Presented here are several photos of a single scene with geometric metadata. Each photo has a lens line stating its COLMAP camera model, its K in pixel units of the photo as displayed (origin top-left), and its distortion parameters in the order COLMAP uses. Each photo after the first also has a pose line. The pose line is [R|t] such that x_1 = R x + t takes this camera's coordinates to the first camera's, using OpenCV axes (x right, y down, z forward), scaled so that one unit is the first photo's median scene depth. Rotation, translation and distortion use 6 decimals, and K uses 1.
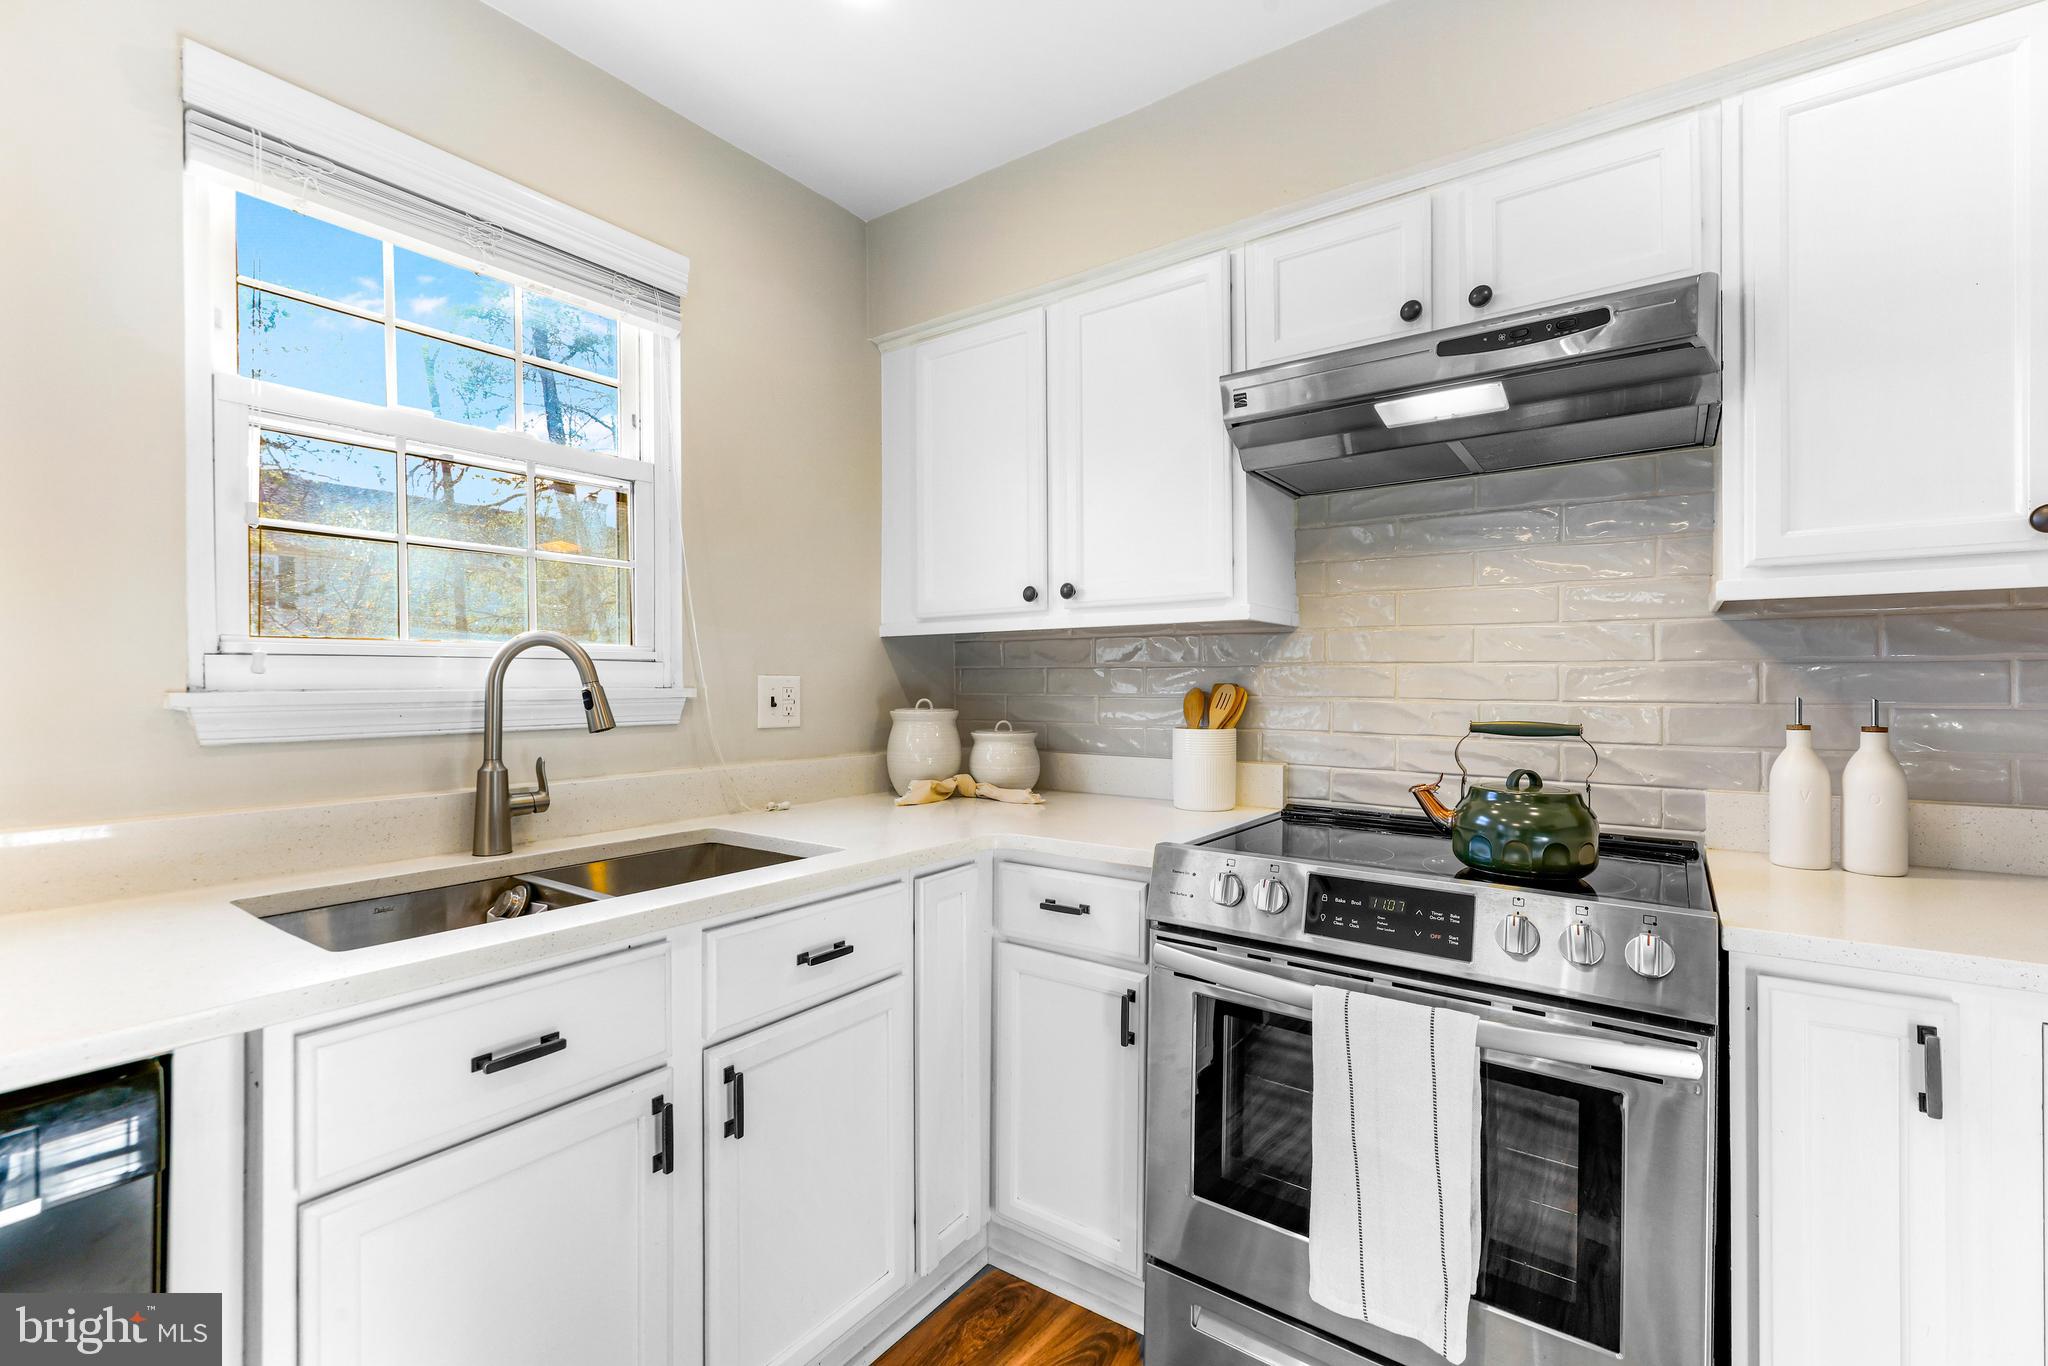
lens RADIAL K [[893.9, 0, 1025.4], [0, 893.9, 684.2], [0, 0, 1]] dist [0.001979, -0.000704]
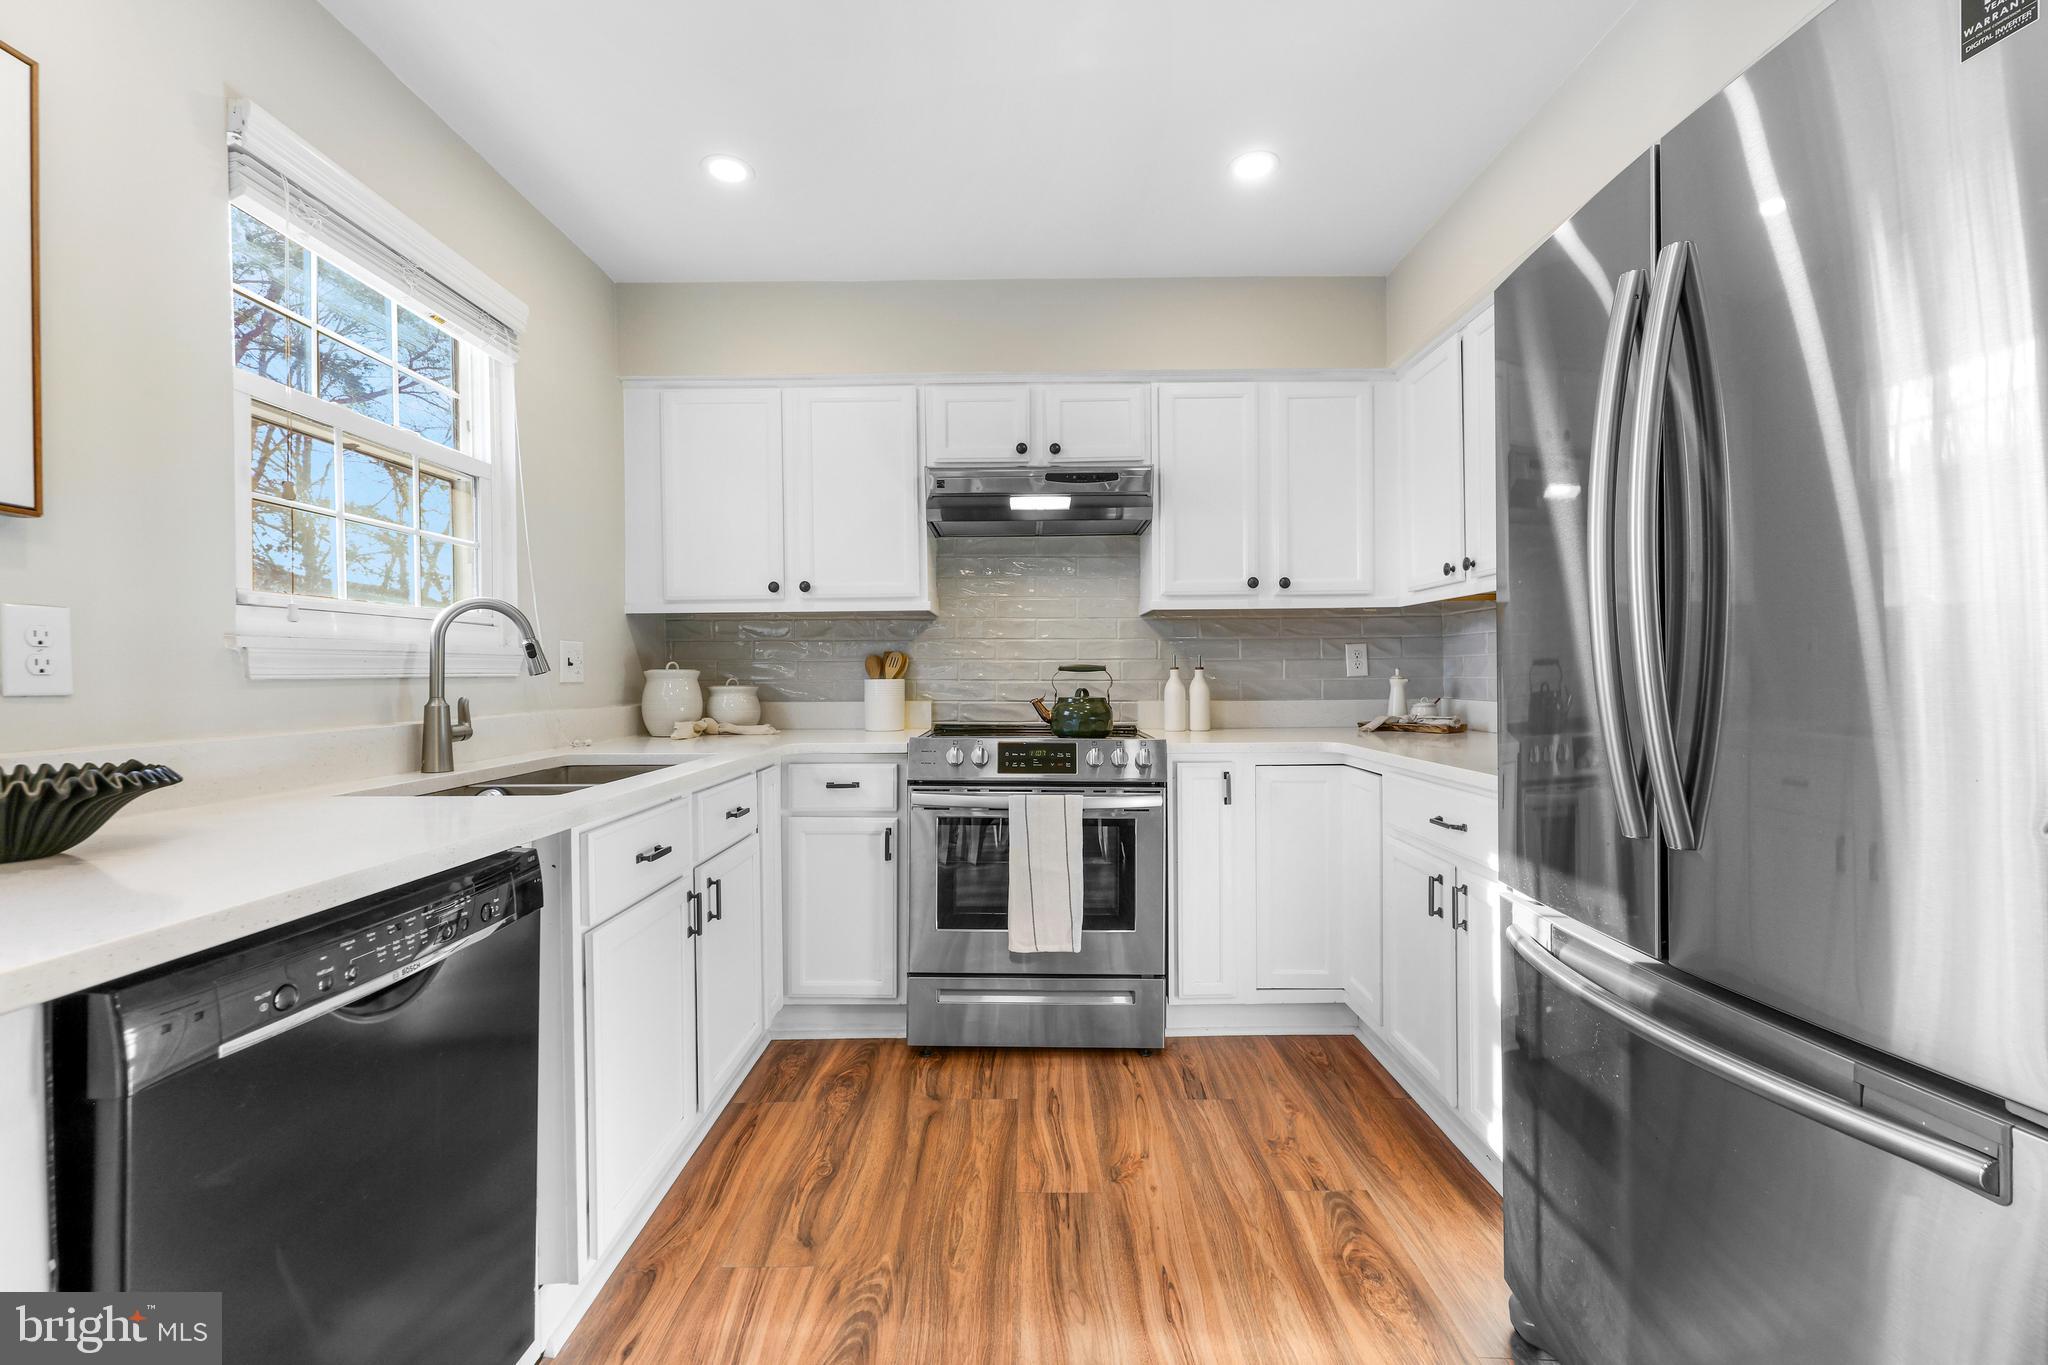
lens RADIAL K [[837.6, 0, 1024.5], [0, 837.6, 680.3], [0, 0, 1]] dist [0.000503, 0.000232]
pose [[0.813368, -0.009880, 0.581666, -0.588313], [0.007154, 0.999950, 0.006981, 0.055530], [-0.581706, -0.001517, 0.813398, -0.429075]]
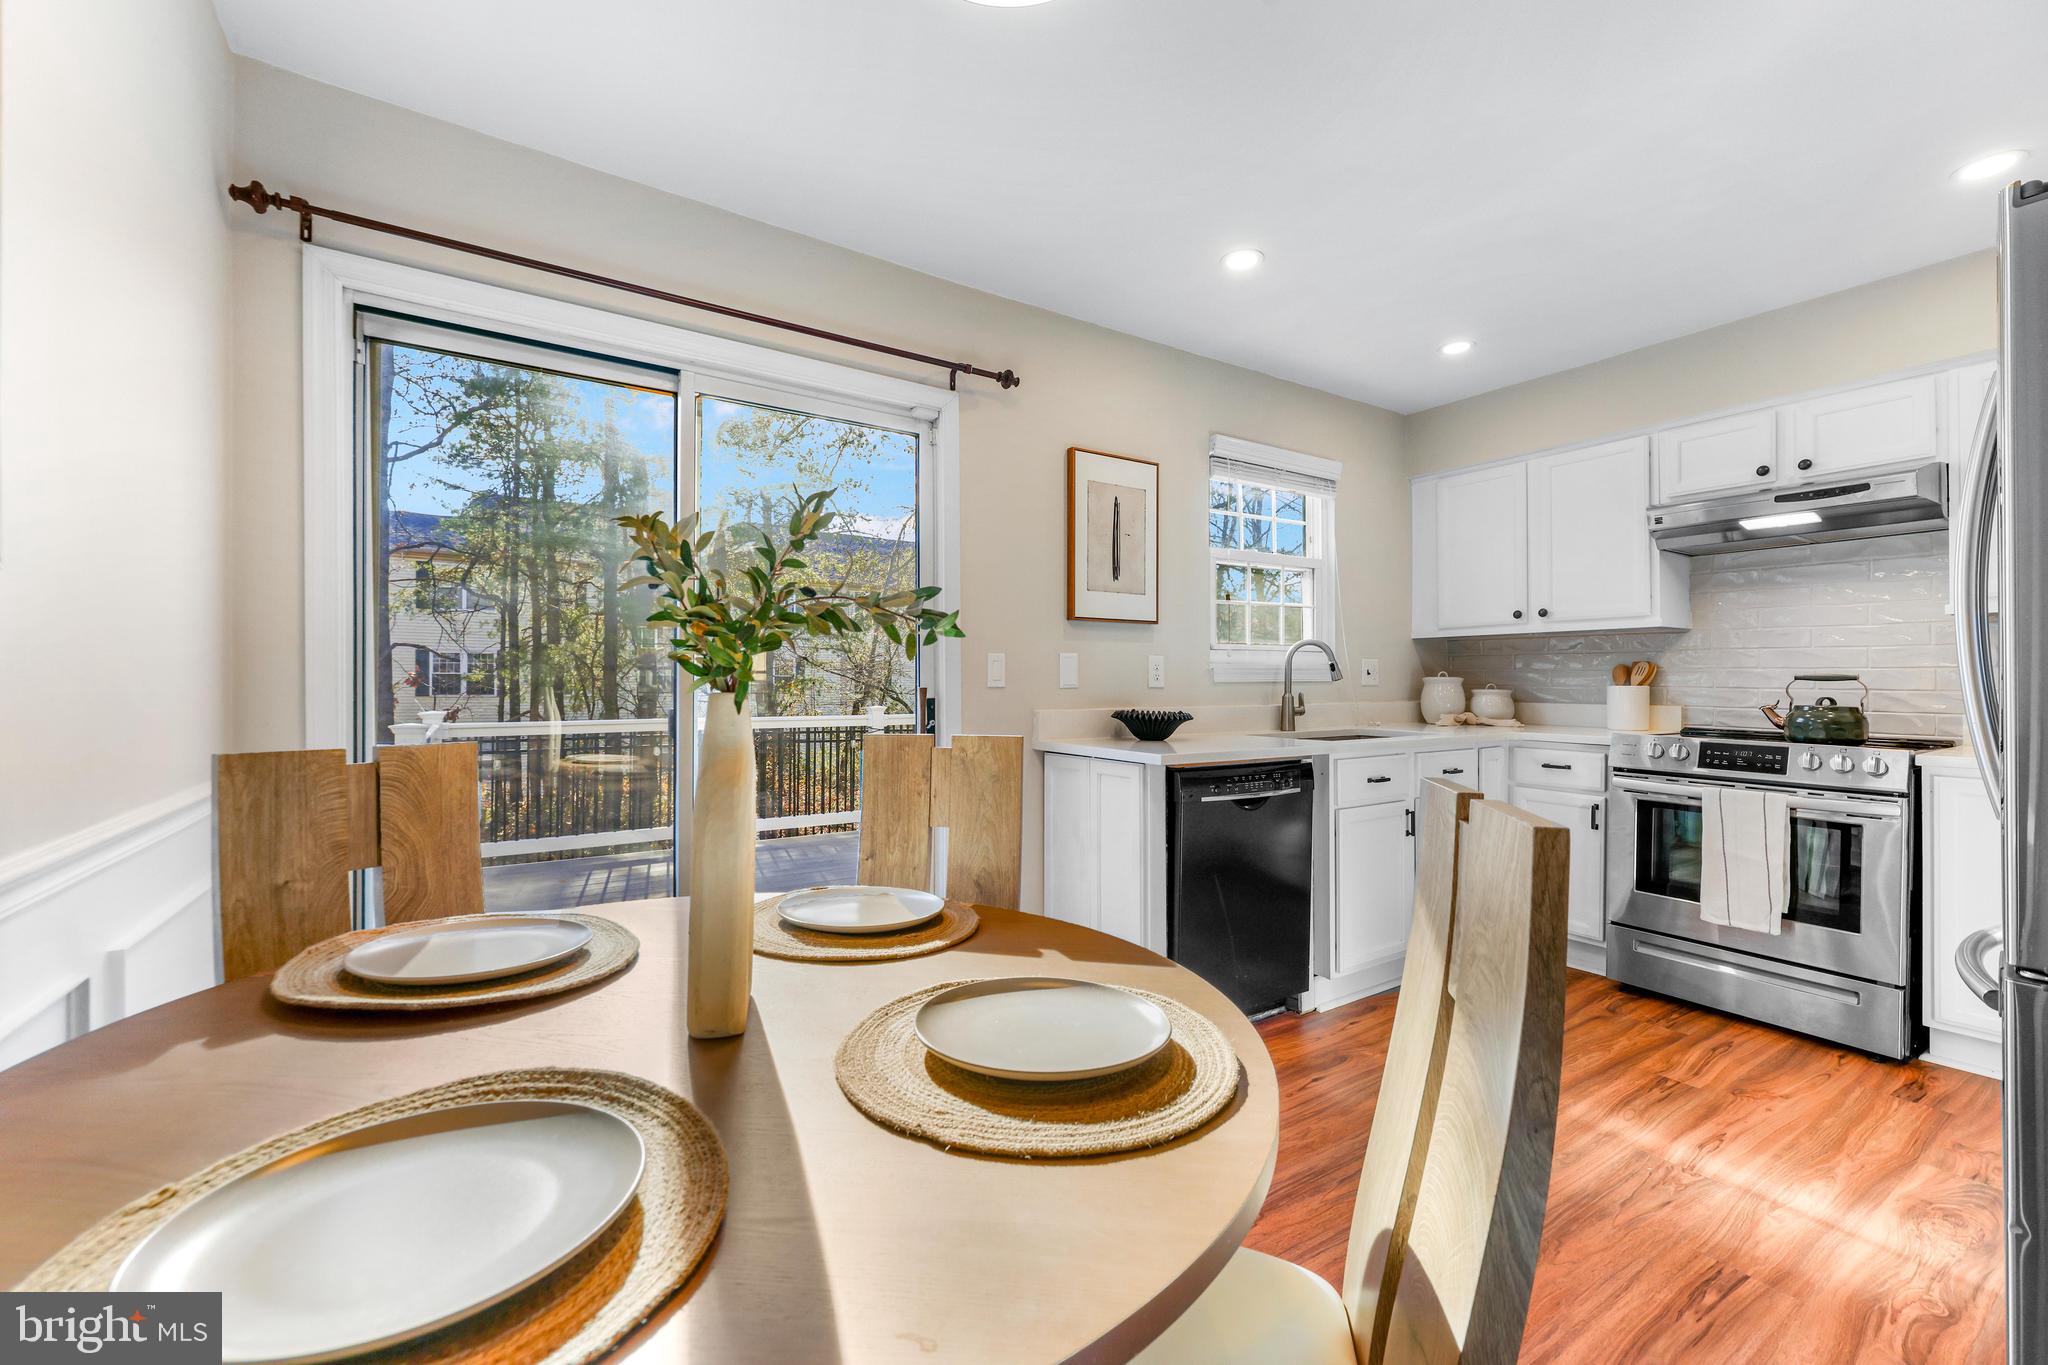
lens RADIAL K [[837.6, 0, 1017.3], [0, 837.6, 680.6], [0, 0, 1]] dist [0.000503, 0.000232]
pose [[0.931885, 0.000455, -0.362754, -0.440000], [-0.000569, 1.000000, -0.000208, 0.051534], [0.362754, 0.000400, 0.931885, -1.345089]]
